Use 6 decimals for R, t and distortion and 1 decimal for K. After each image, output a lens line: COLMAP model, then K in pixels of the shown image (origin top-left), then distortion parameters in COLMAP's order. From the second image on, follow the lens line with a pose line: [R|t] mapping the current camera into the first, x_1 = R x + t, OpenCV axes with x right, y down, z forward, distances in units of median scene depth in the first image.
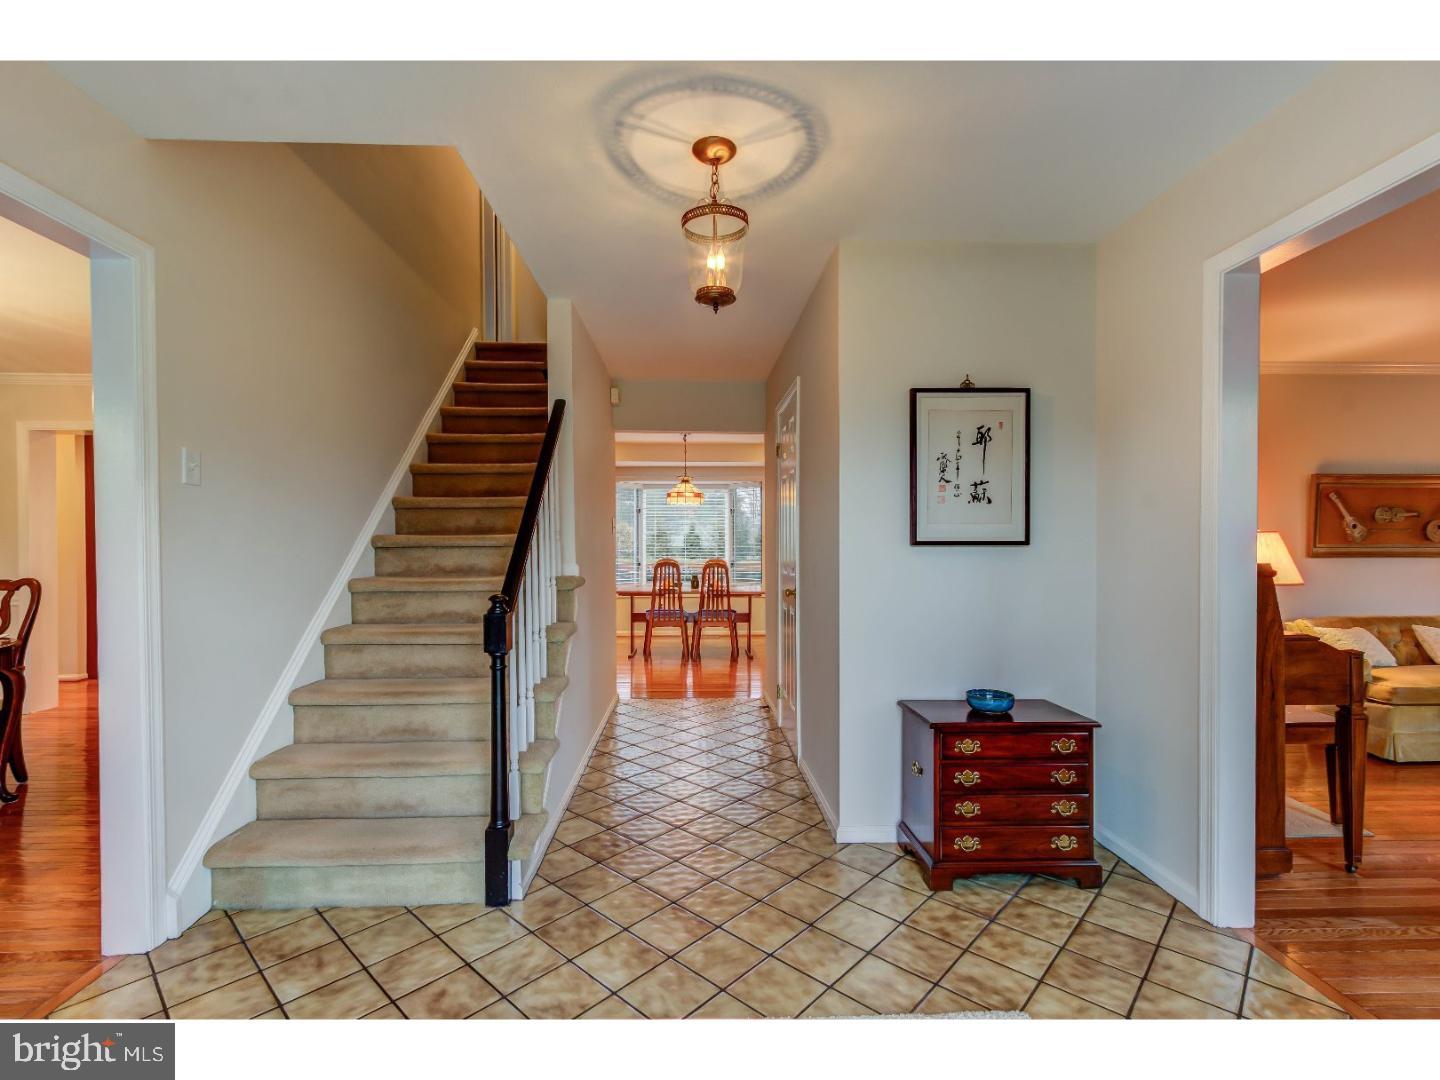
lens RADIAL K [[661.2, 0, 691.2], [0, 661.2, 548.1], [0, 0, 1]] dist [-0.008163, 0.004718]
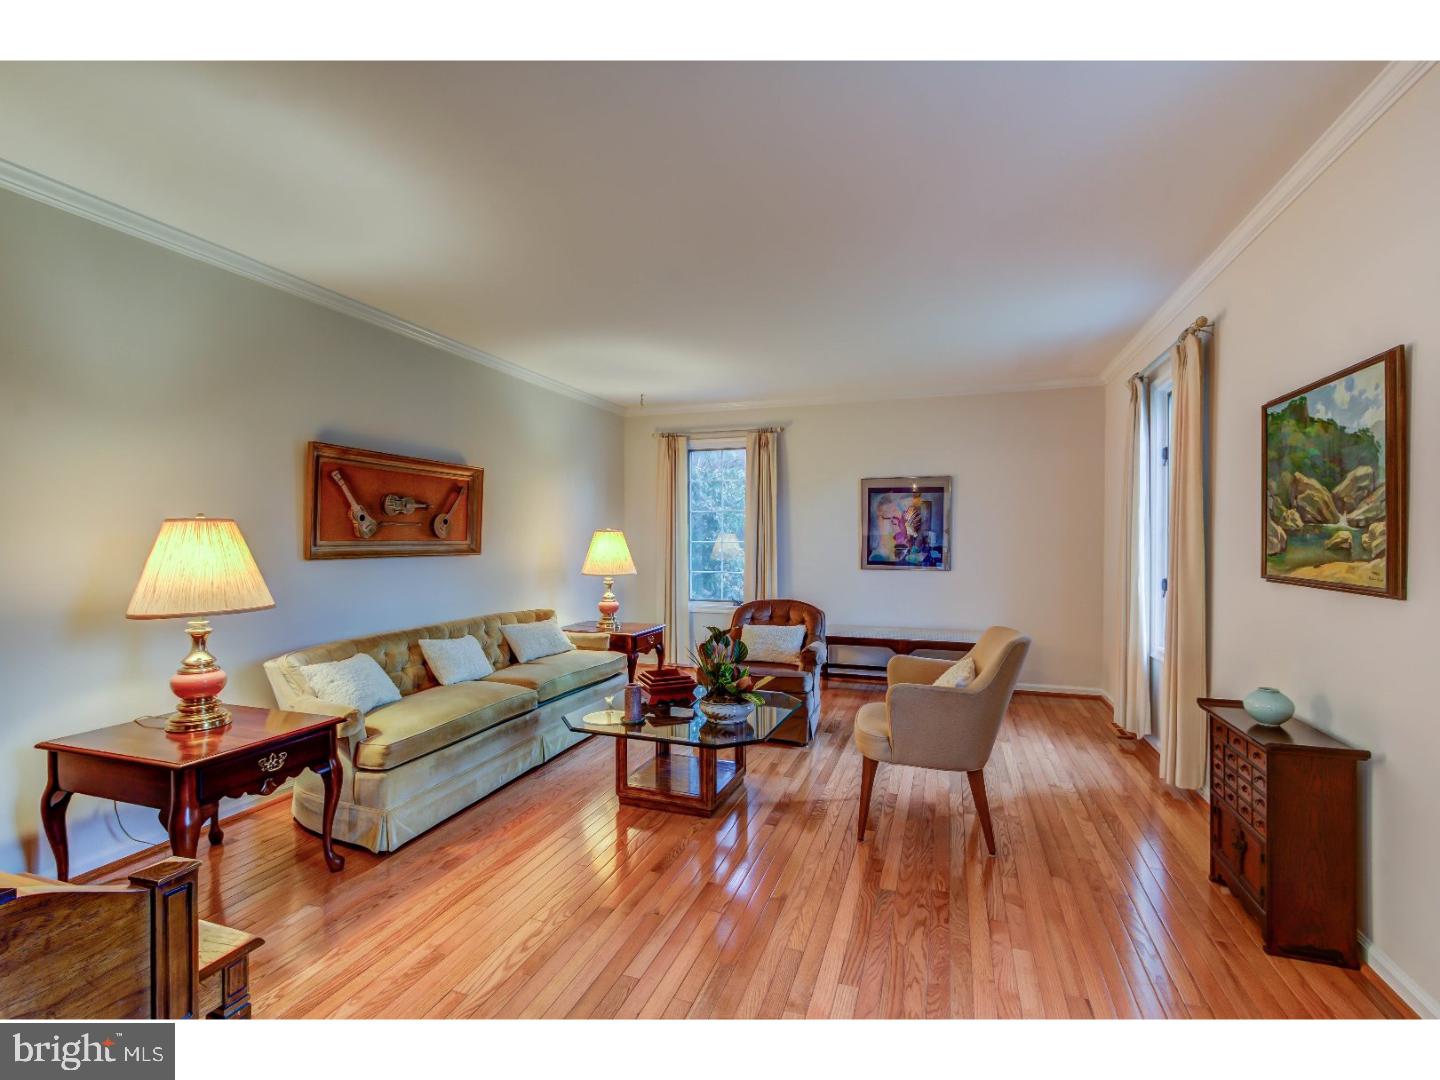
lens RADIAL K [[661.2, 0, 725.8], [0, 661.2, 543.2], [0, 0, 1]] dist [-0.008163, 0.004718]
pose [[0.344838, -0.003874, 0.938654, 0.449368], [0.003071, 0.999991, 0.002999, -0.004976], [-0.938657, 0.001849, 0.344847, 0.353306]]
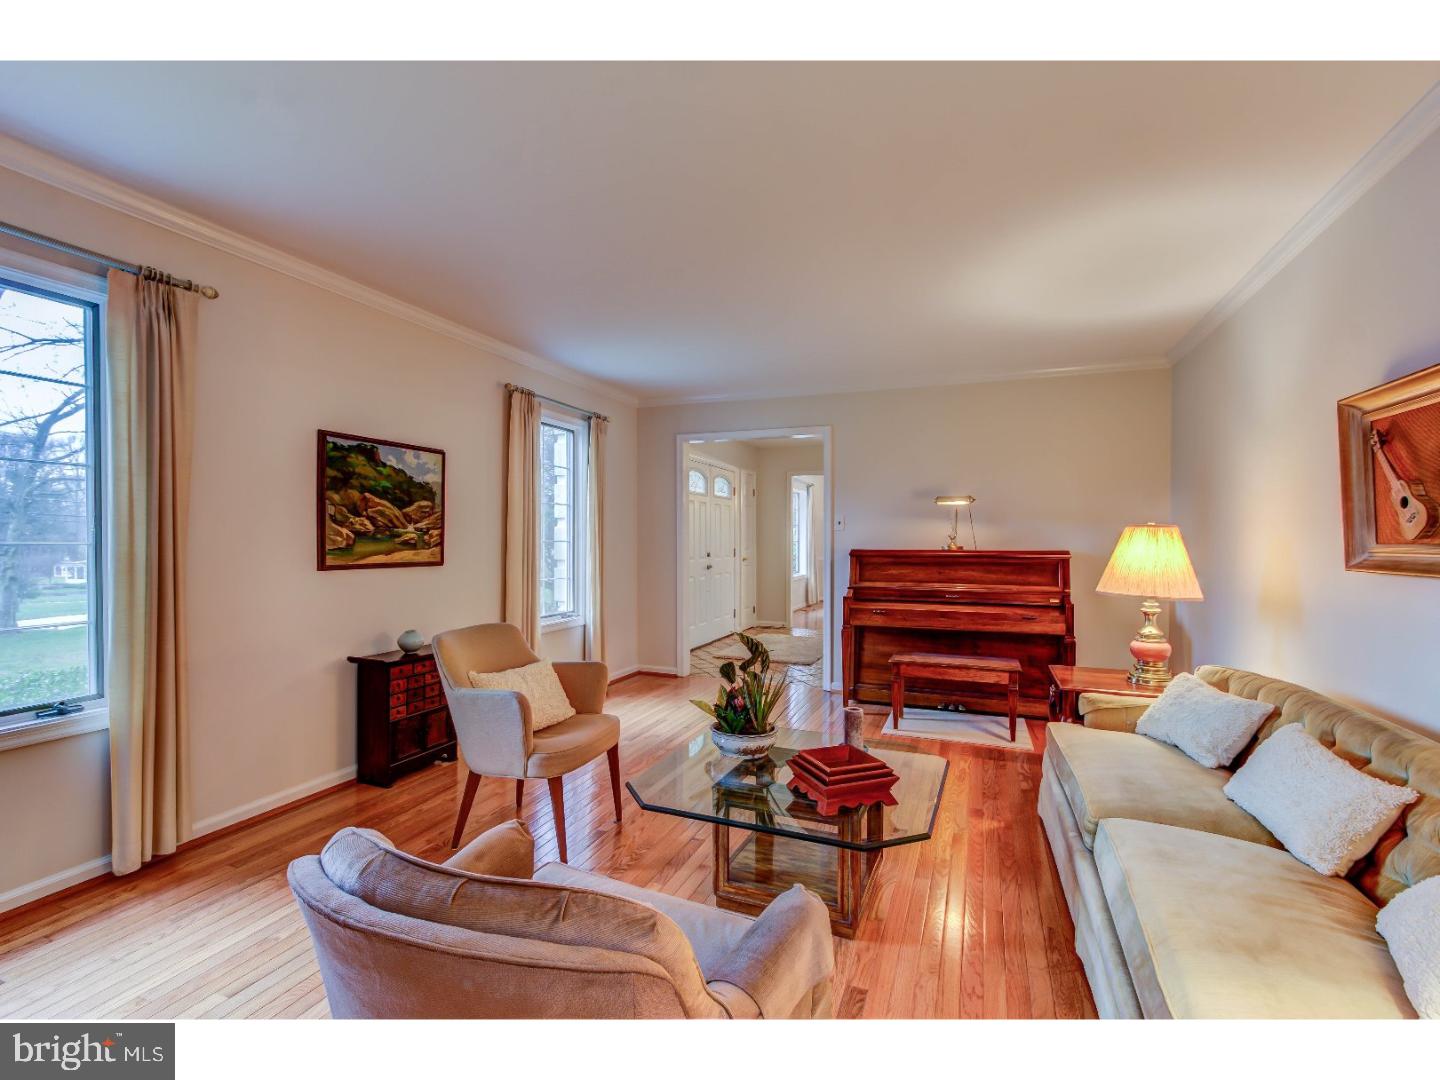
lens RADIAL K [[661.2, 0, 722.2], [0, 661.2, 538.2], [0, 0, 1]] dist [-0.008163, 0.004718]
pose [[-0.392175, -0.000752, -0.919891, 1.613536], [-0.006876, 0.999974, 0.002114, -0.009111], [0.919865, 0.007154, -0.392170, 0.790551]]
